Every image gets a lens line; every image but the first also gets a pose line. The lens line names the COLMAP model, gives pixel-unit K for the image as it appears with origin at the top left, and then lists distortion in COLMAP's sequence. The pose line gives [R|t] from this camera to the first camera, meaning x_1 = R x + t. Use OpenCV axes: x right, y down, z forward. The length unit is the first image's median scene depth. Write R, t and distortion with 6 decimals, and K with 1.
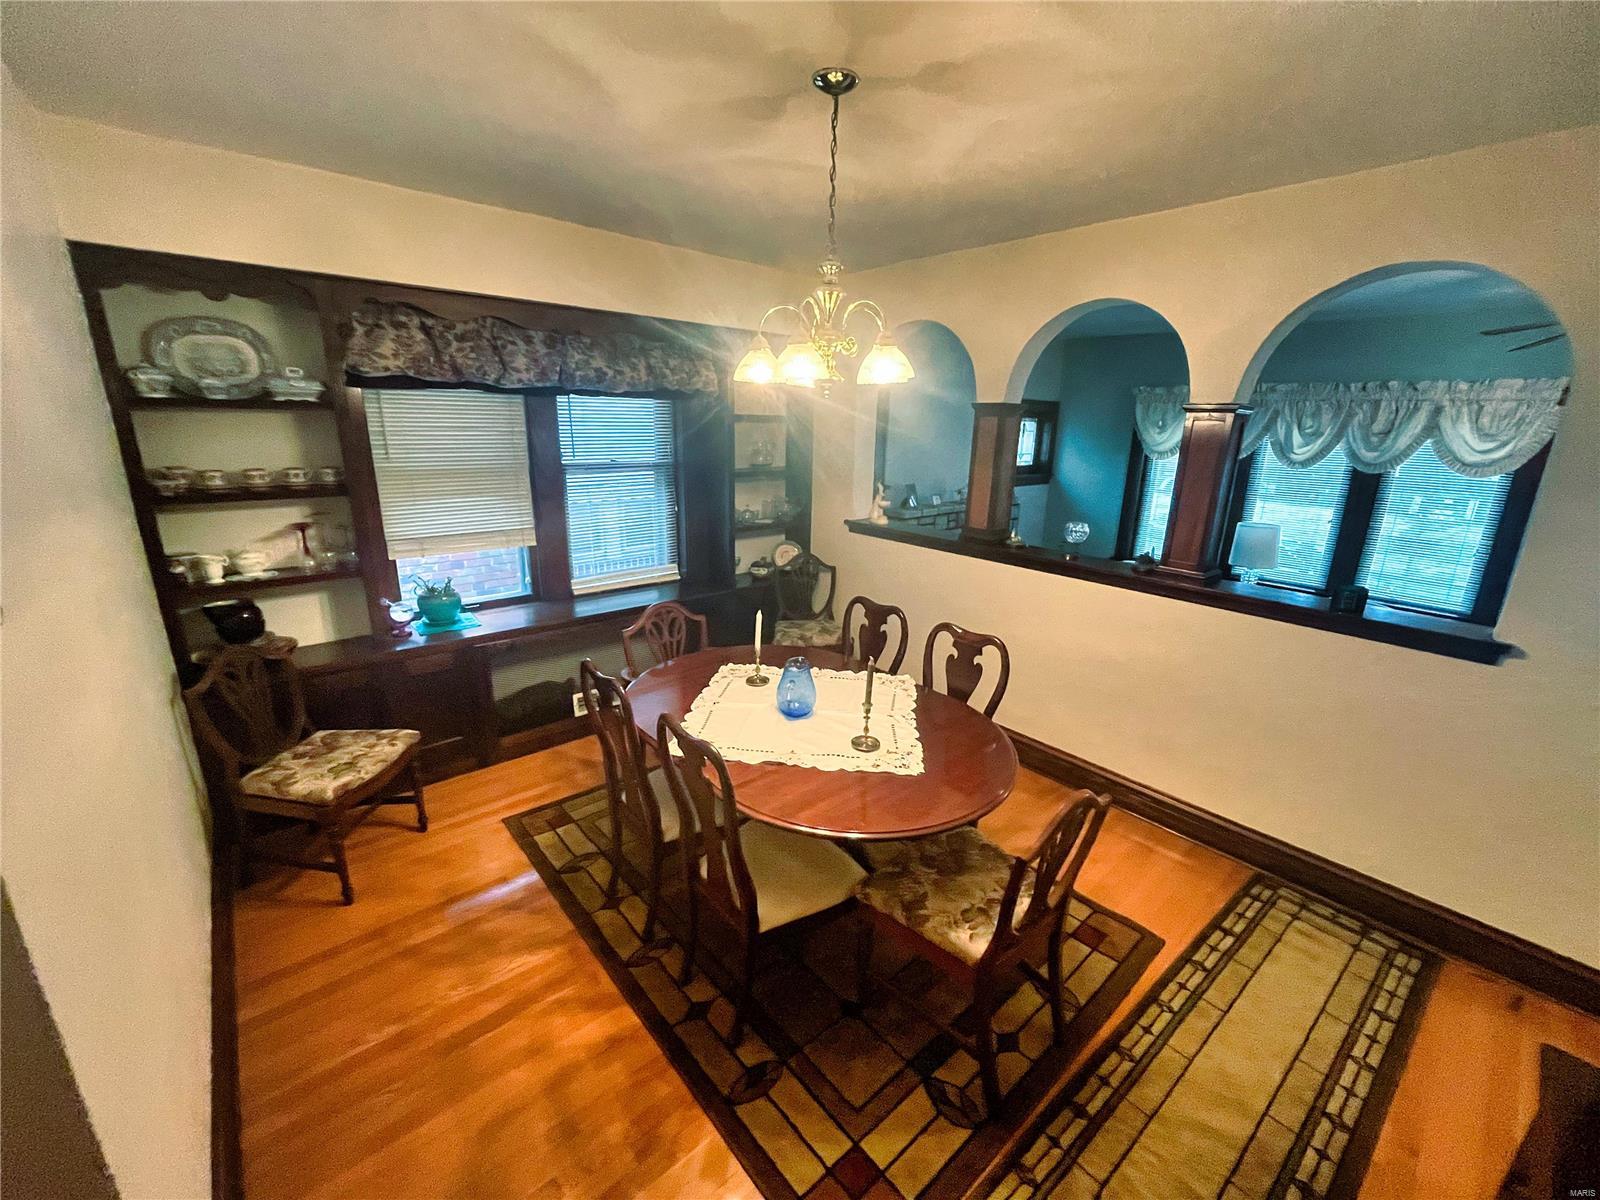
lens RADIAL K [[644.1, 0, 797.2], [0, 644.1, 596.6], [0, 0, 1]] dist [0.001275, 0.000044]
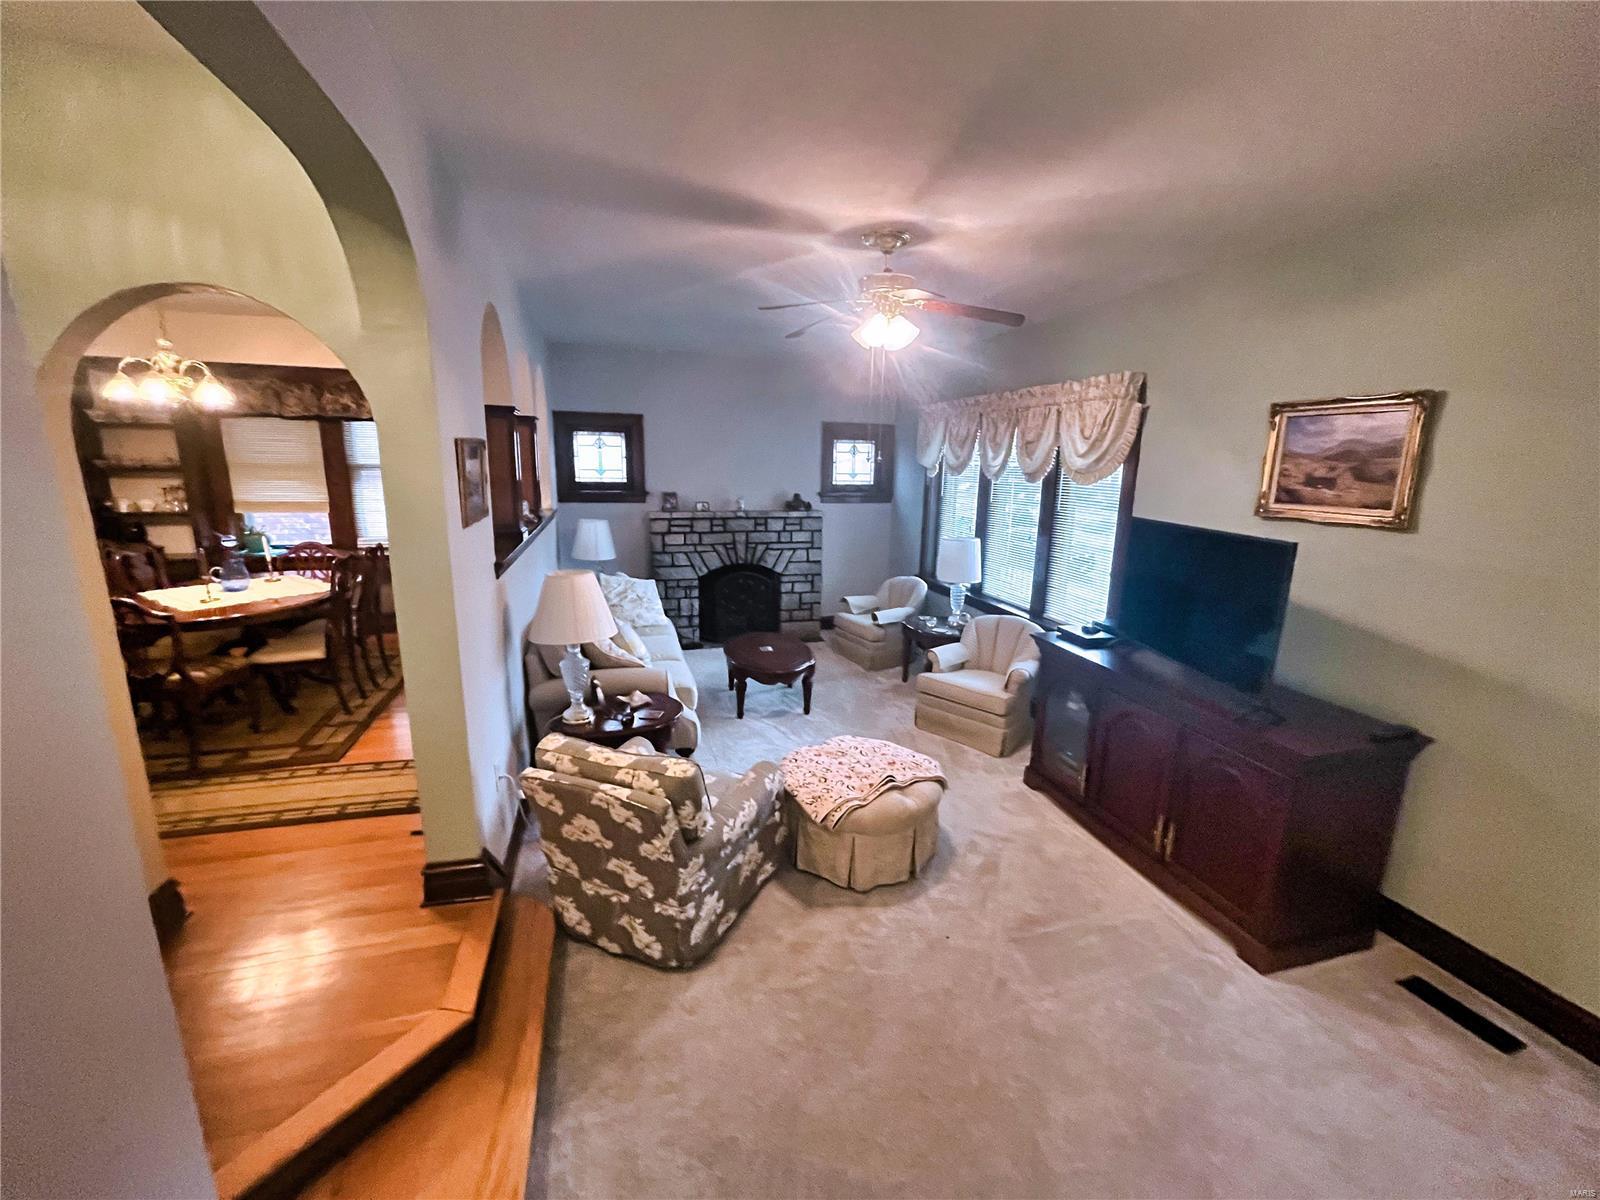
lens RADIAL K [[644.1, 0, 800.2], [0, 644.1, 600.5], [0, 0, 1]] dist [0.001275, 0.000044]
pose [[0.904880, 0.084219, -0.417252, 1.583999], [-0.110448, 0.993114, -0.039073, 0.080698], [0.411088, 0.081441, 0.907950, 0.044145]]
